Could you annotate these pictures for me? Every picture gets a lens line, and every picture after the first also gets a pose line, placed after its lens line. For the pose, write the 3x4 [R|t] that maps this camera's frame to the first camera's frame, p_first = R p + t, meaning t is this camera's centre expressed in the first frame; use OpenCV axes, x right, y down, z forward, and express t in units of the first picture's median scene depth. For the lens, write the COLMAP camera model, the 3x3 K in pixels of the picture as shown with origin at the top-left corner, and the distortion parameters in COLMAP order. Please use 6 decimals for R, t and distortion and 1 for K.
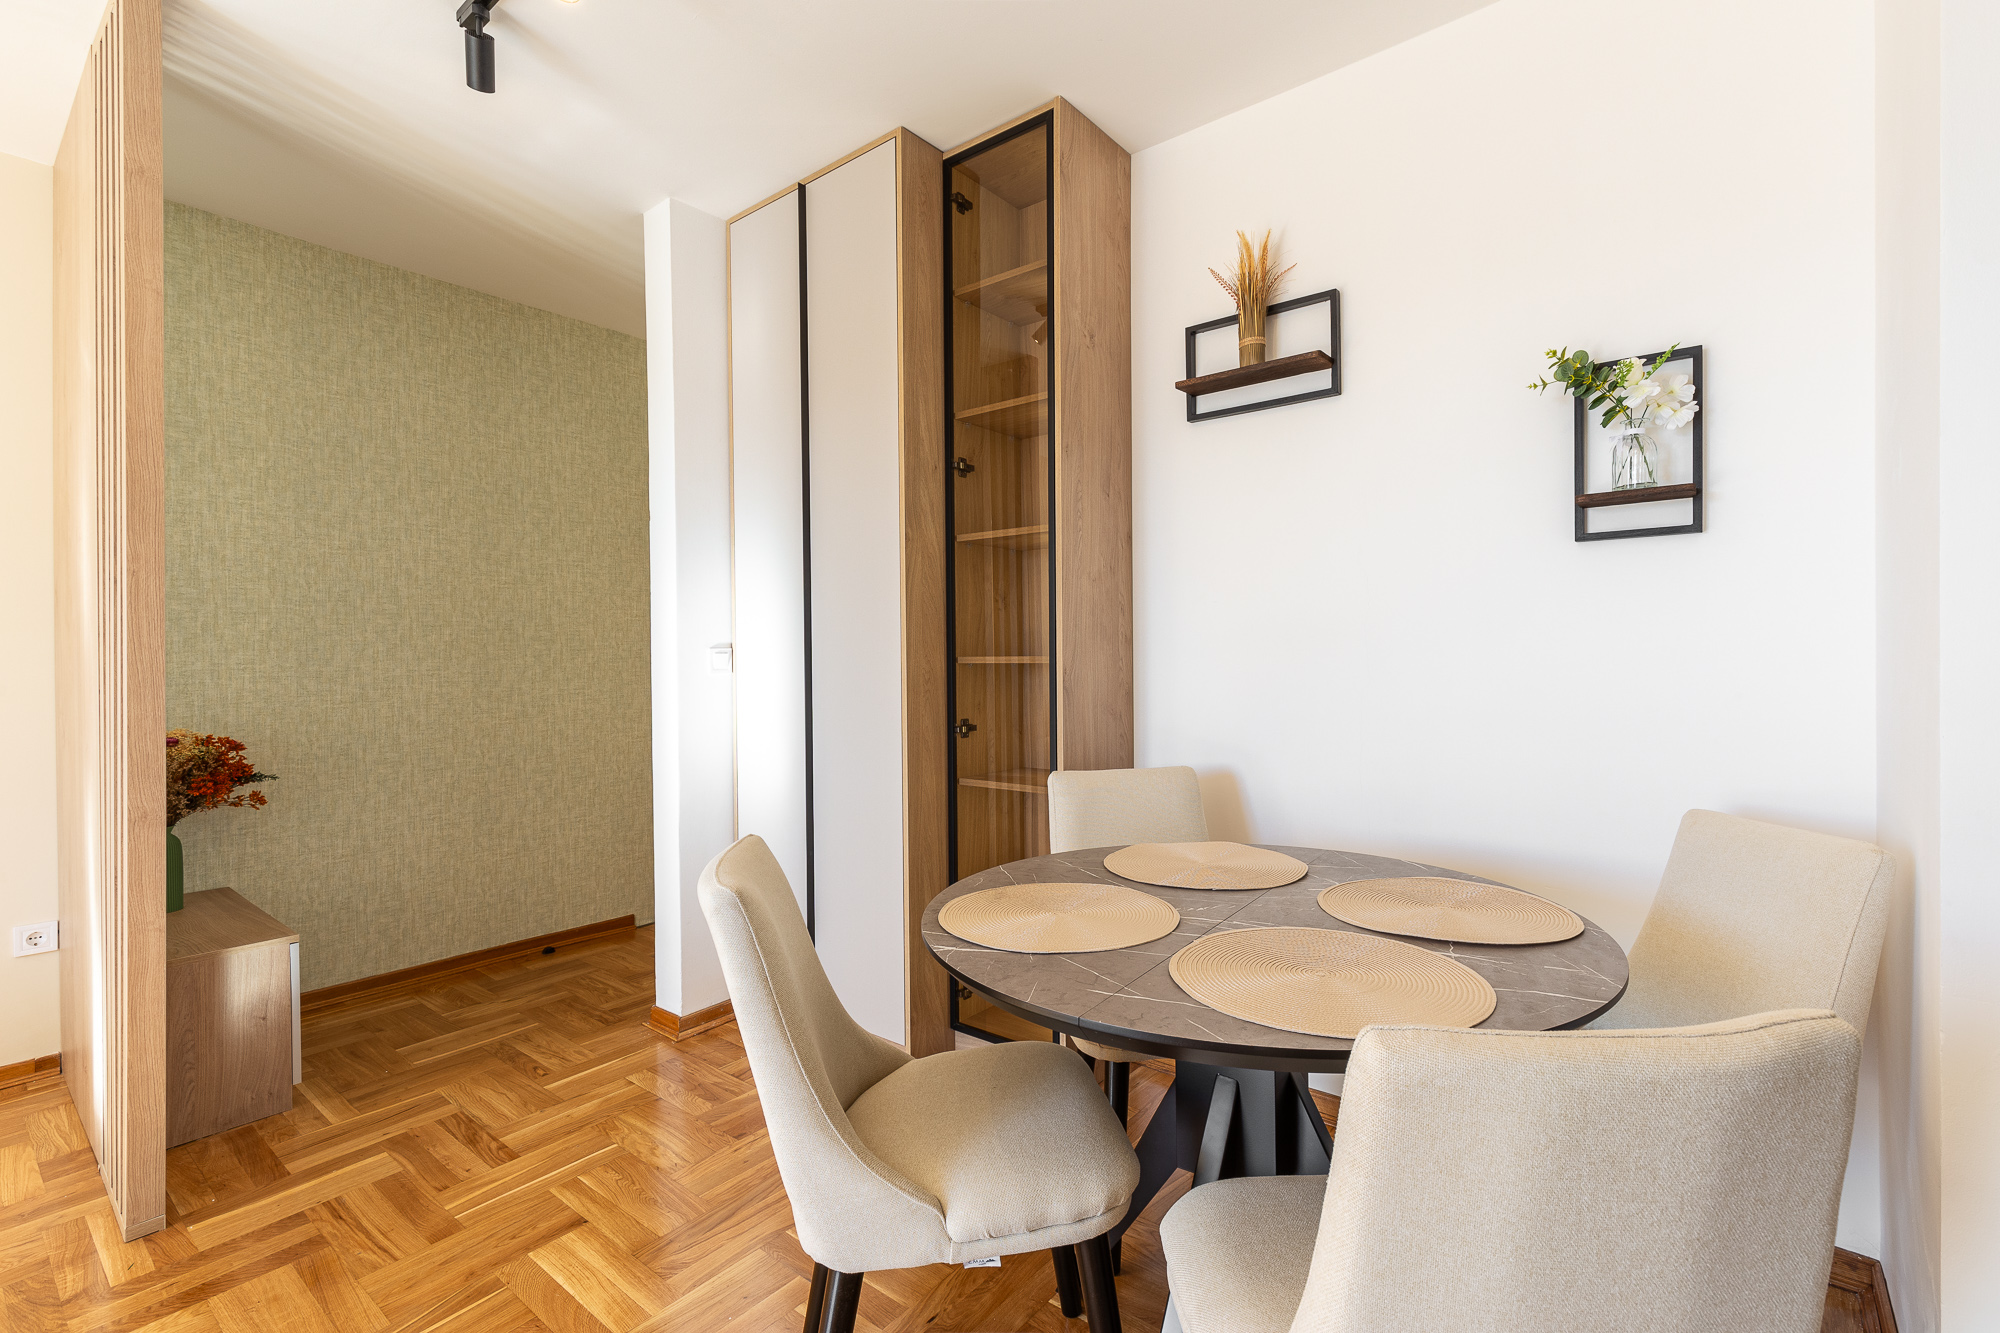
lens RADIAL K [[901.6, 0, 1003.5], [0, 901.6, 660.9], [0, 0, 1]] dist [0.009166, -0.000697]
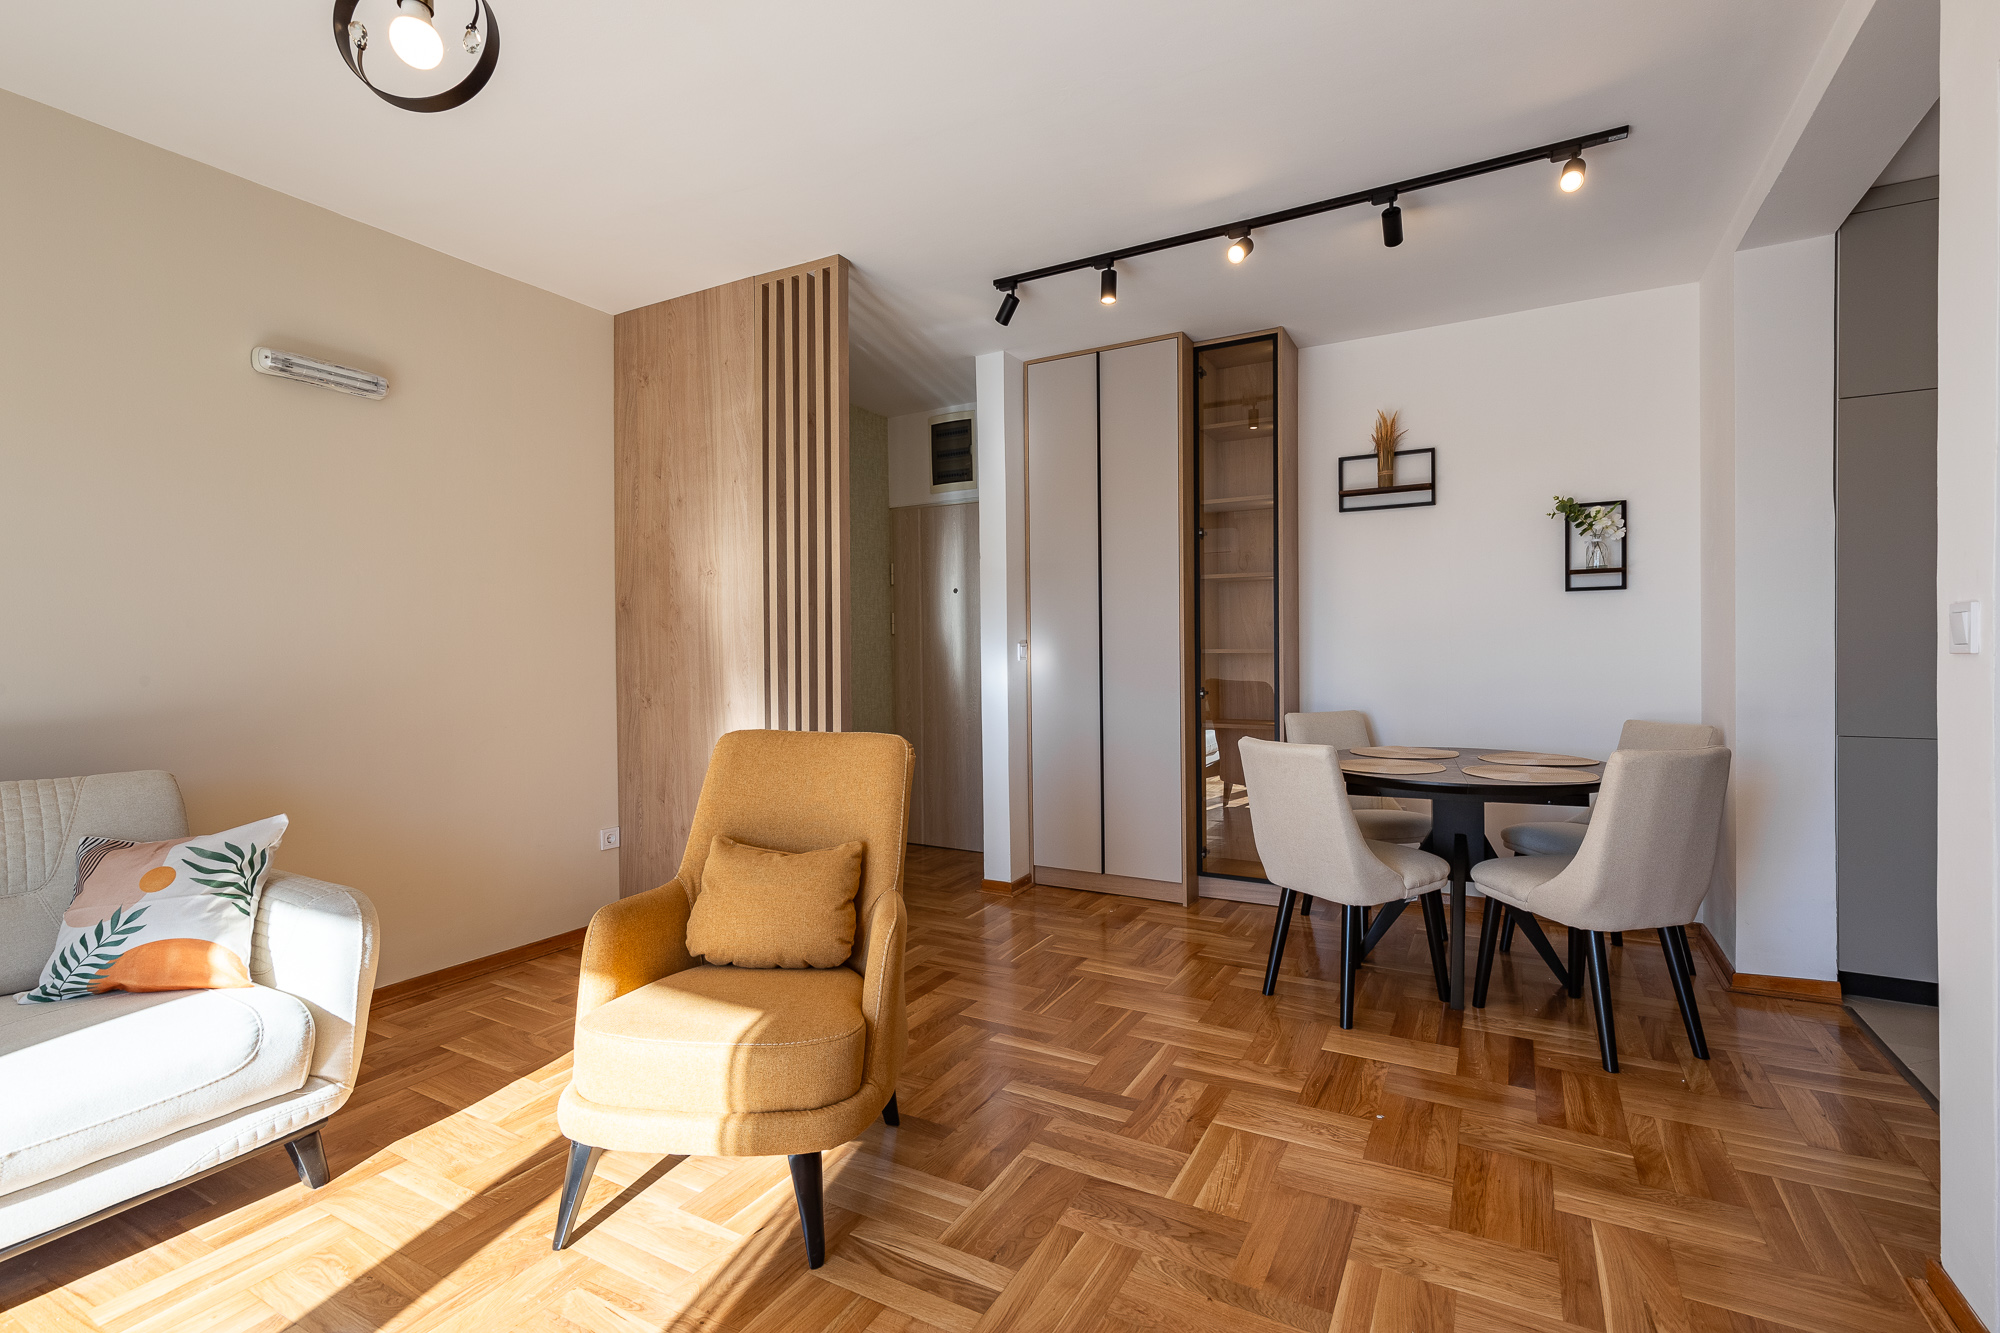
lens RADIAL K [[901.6, 0, 1004.5], [0, 901.6, 664.0], [0, 0, 1]] dist [0.009166, -0.000697]
pose [[0.986538, -0.003409, 0.163498, -0.910611], [0.001135, 0.999901, 0.014000, -0.002686], [-0.163530, -0.013626, 0.986444, -0.762828]]
